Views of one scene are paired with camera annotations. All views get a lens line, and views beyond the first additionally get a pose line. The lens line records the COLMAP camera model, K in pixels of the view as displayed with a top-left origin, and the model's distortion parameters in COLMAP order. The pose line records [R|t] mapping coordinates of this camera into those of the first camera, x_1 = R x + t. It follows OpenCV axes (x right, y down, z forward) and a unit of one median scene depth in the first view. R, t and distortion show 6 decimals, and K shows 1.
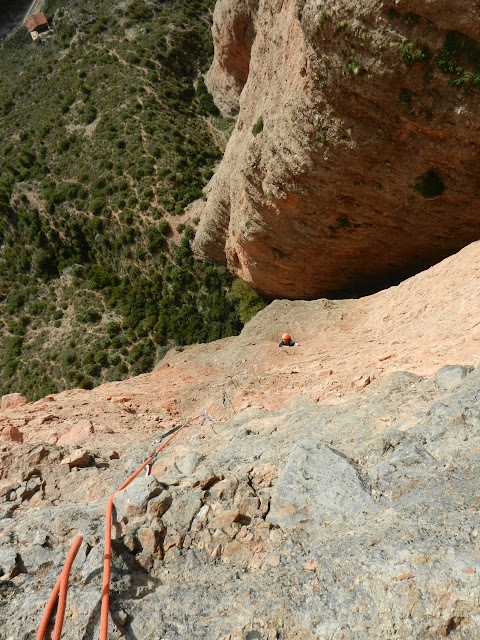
lens RADIAL K [[474.0, 0, 243.2], [0, 474.0, 319.0], [0, 0, 1]] dist [0.007384, 0.005473]
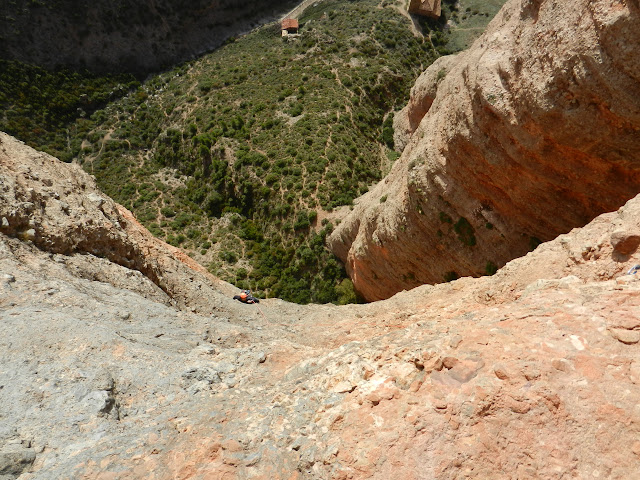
lens RADIAL K [[472.7, 0, 321.7], [0, 472.7, 243.6], [0, 0, 1]] dist [-0.001567, 0.001304]
pose [[0.910546, 0.393700, -0.126124, 0.038138], [-0.406459, 0.908264, -0.099233, -0.012742], [0.075486, 0.141620, 0.987039, -0.203723]]
